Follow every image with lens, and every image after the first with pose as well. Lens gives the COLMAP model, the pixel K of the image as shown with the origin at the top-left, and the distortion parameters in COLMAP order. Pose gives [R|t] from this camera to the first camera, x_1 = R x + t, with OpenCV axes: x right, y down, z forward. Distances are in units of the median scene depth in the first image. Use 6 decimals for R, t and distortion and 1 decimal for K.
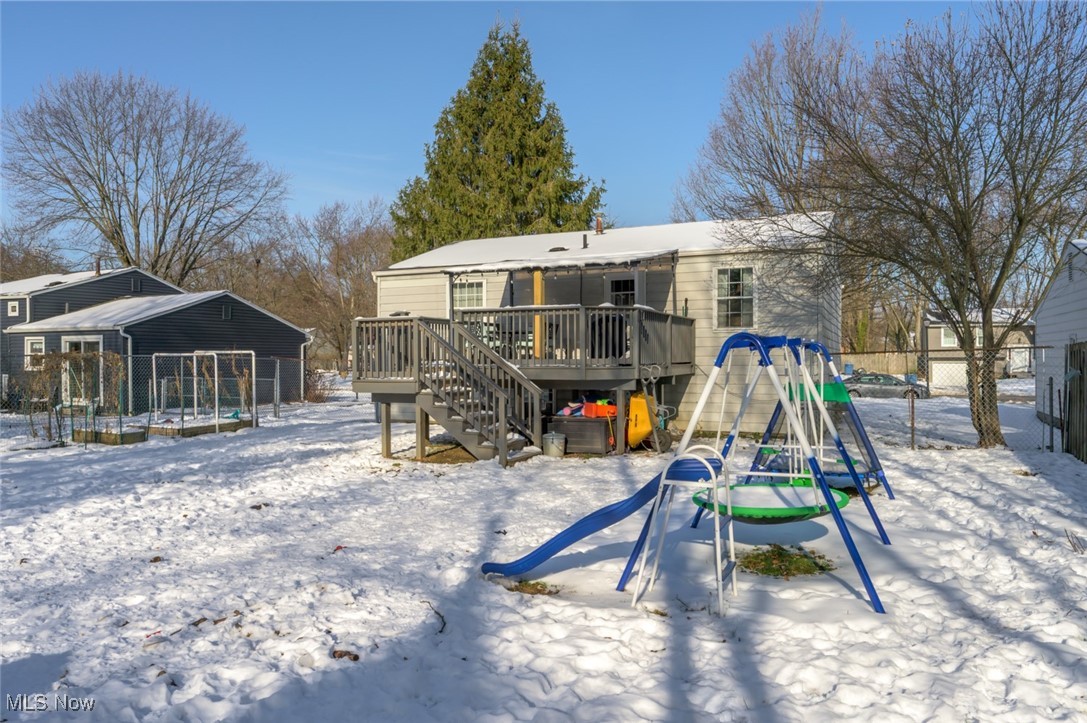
lens RADIAL K [[726.9, 0, 542.9], [0, 726.9, 356.8], [0, 0, 1]] dist [0.011410, 0.000148]
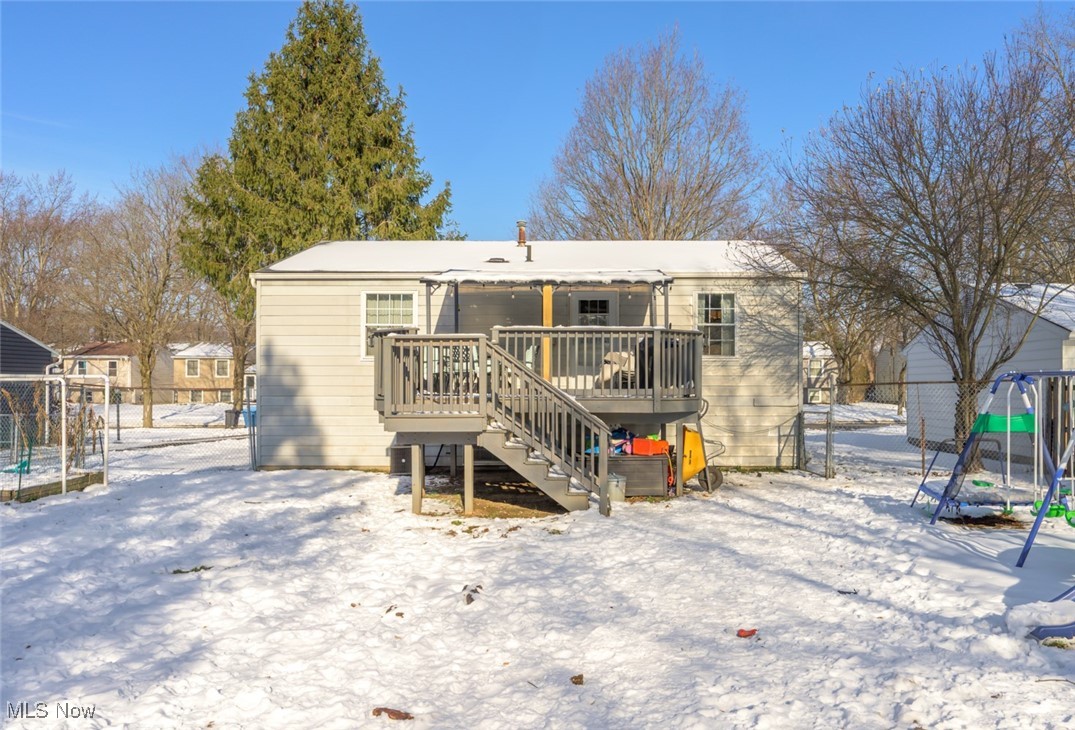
lens RADIAL K [[809.9, 0, 537.2], [0, 809.9, 375.4], [0, 0, 1]] dist [-0.016022, -0.000542]
pose [[0.916764, 0.011367, 0.399268, -0.366670], [-0.005976, 0.999873, -0.014745, 0.001098], [-0.399386, 0.011132, 0.916715, 0.130018]]
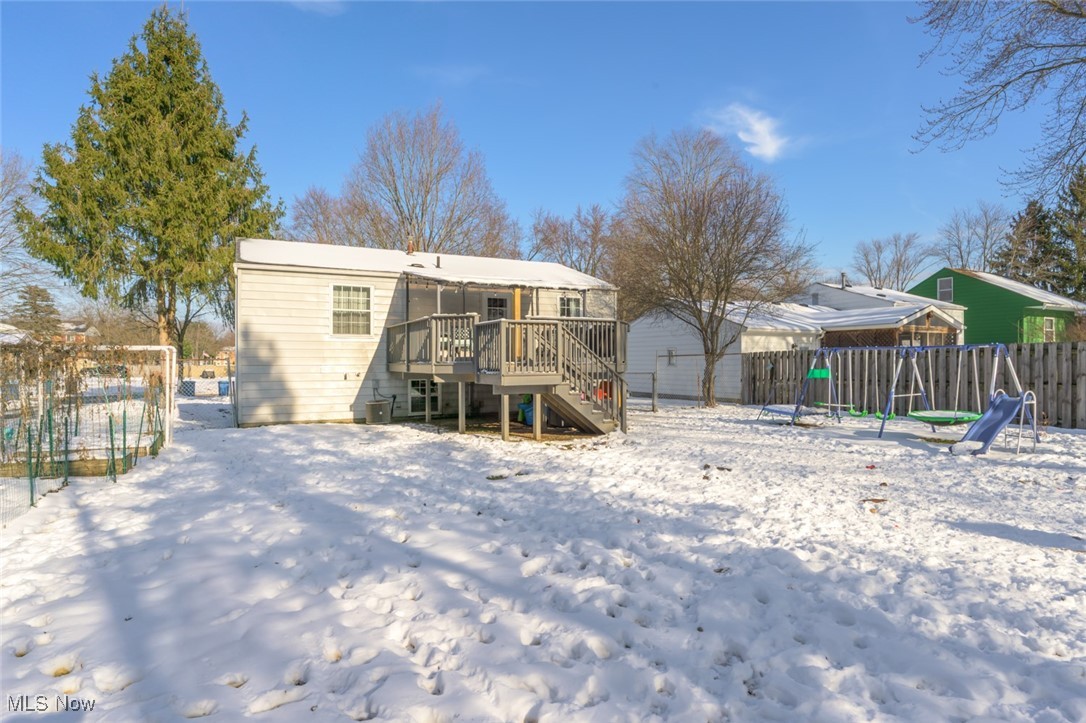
lens RADIAL K [[581.2, 0, 543.6], [0, 581.2, 360.0], [0, 0, 1]] dist [-0.007047, -0.000684]
pose [[0.612790, 0.000624, 0.790246, -0.703083], [0.002509, 0.999993, -0.002735, 0.008146], [-0.790242, 0.003659, 0.612784, 0.317471]]
